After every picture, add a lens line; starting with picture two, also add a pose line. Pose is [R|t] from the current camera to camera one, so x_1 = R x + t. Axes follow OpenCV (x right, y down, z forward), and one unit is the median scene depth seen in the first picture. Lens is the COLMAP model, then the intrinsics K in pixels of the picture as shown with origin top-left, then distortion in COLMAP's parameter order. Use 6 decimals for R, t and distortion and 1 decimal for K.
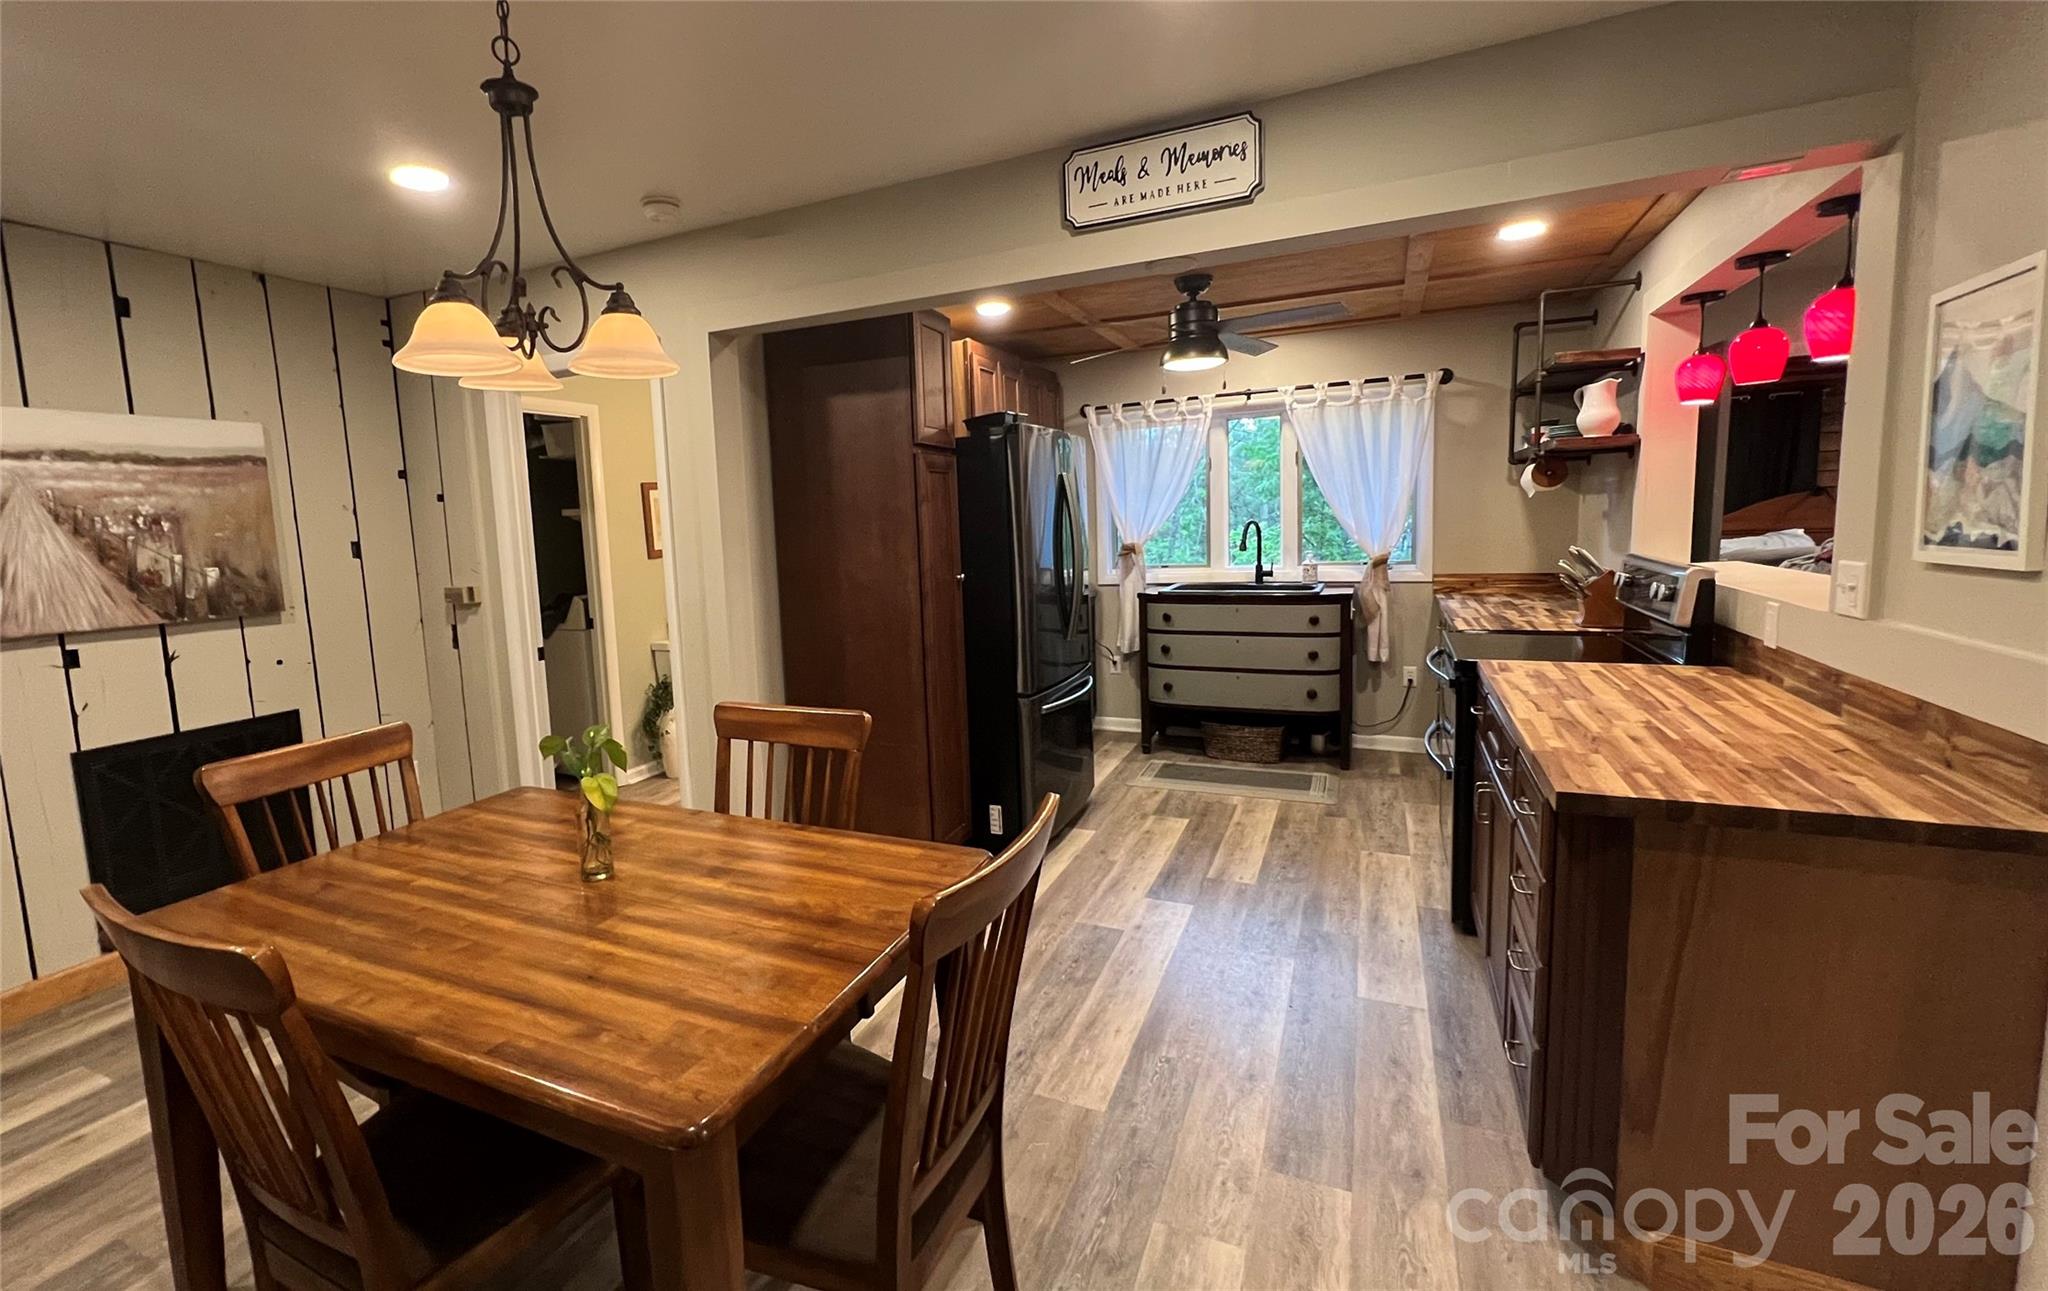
lens RADIAL K [[895.7, 0, 925.3], [0, 895.7, 620.5], [0, 0, 1]] dist [0.003502, 0.000951]
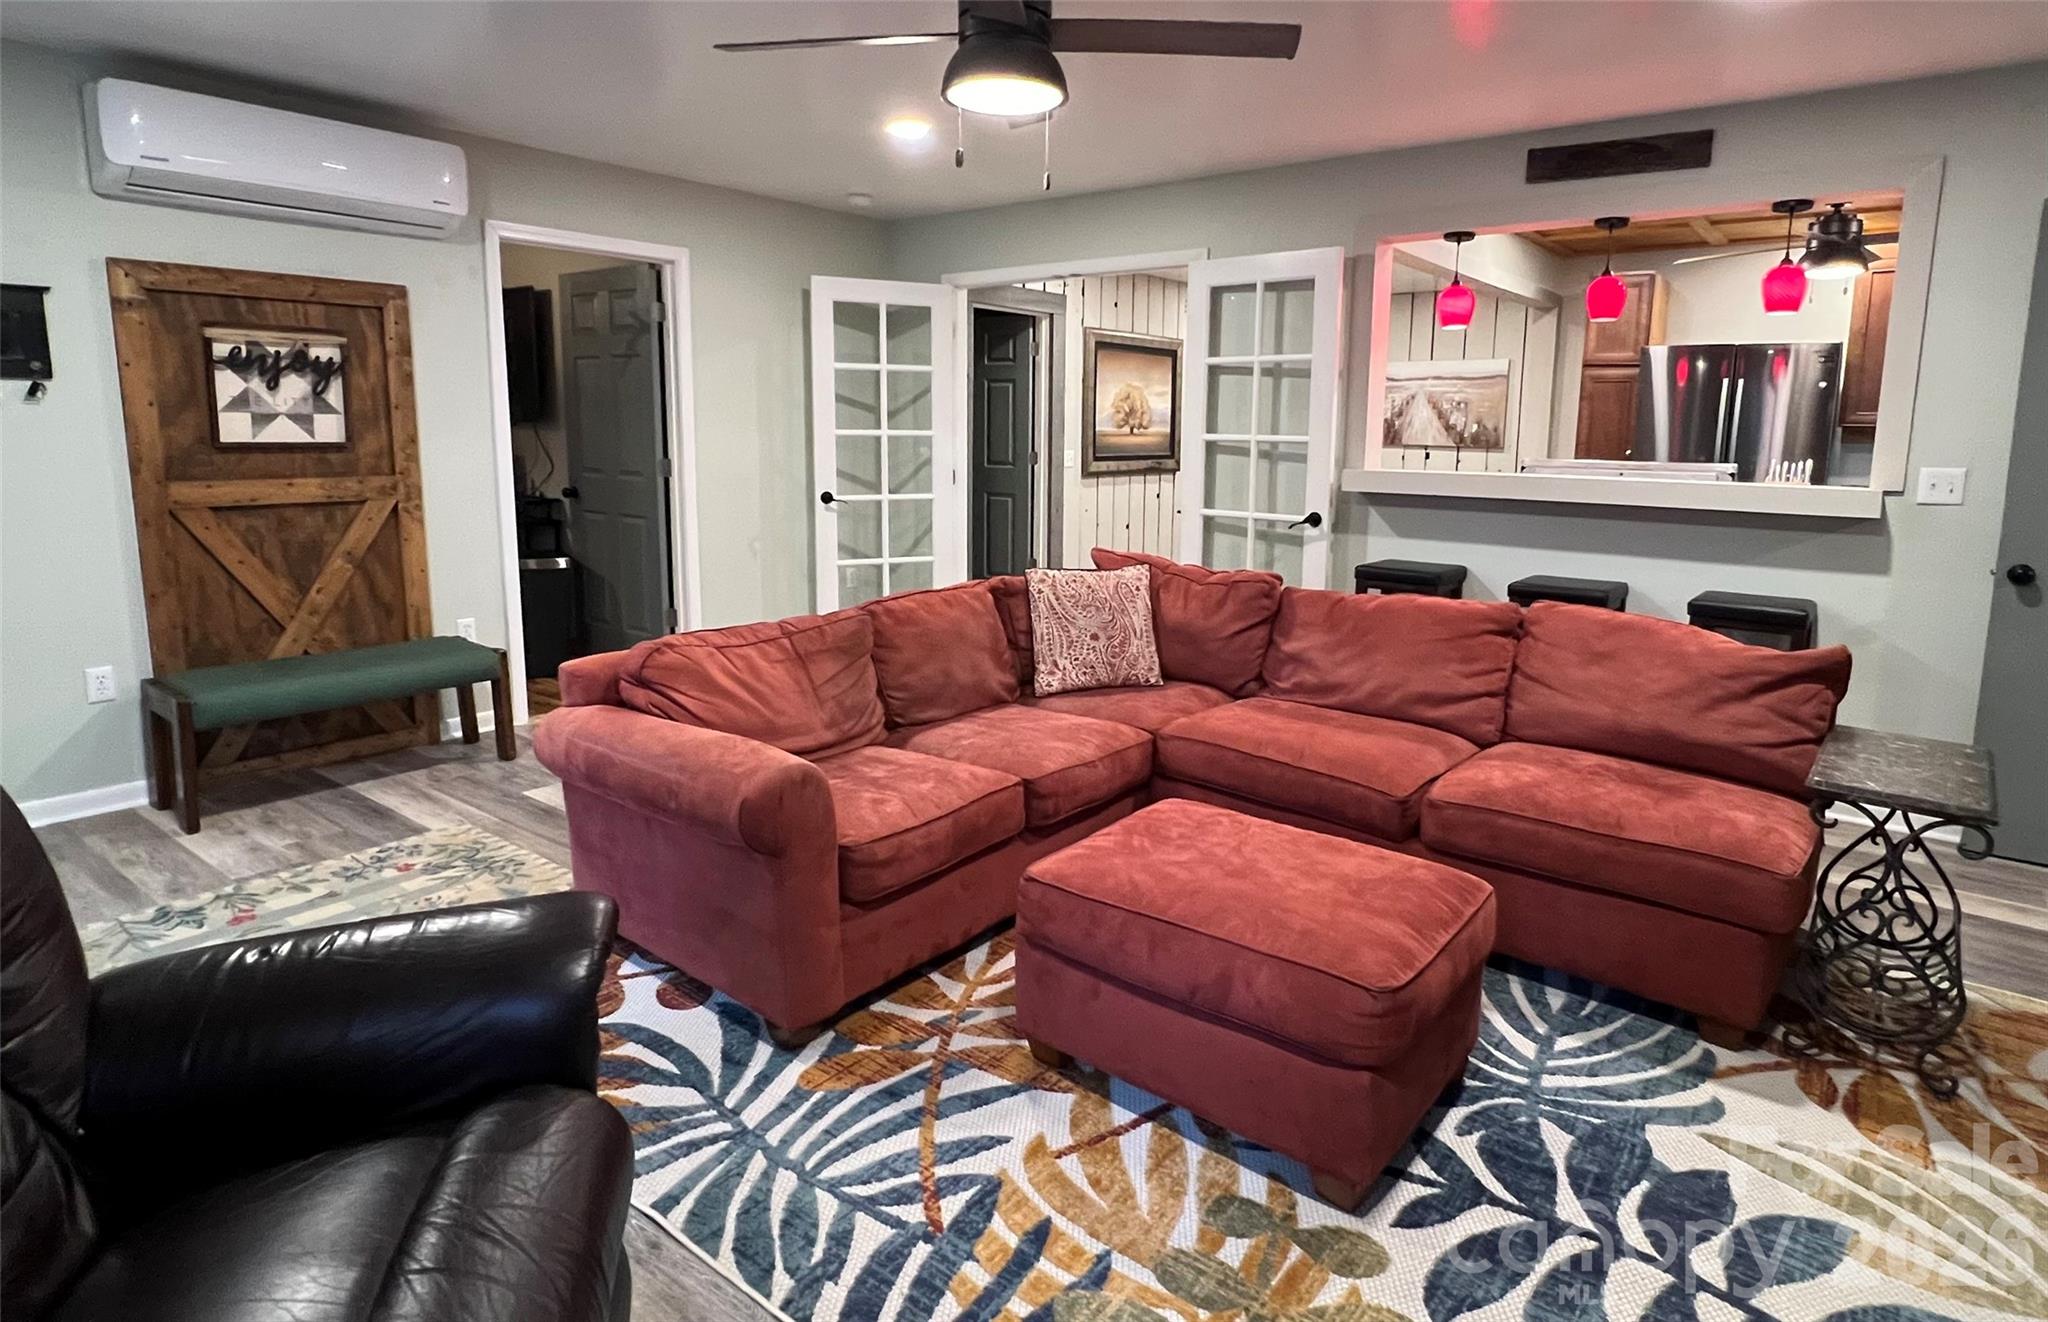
lens RADIAL K [[1087.3, 0, 1062.0], [0, 1087.3, 595.3], [0, 0, 1]] dist [-0.002692, 0.001348]
pose [[-0.180032, 0.192706, -0.964600, 2.130871], [-0.118330, 0.969259, 0.215722, -0.107209], [0.976517, 0.152978, -0.151695, 0.441279]]
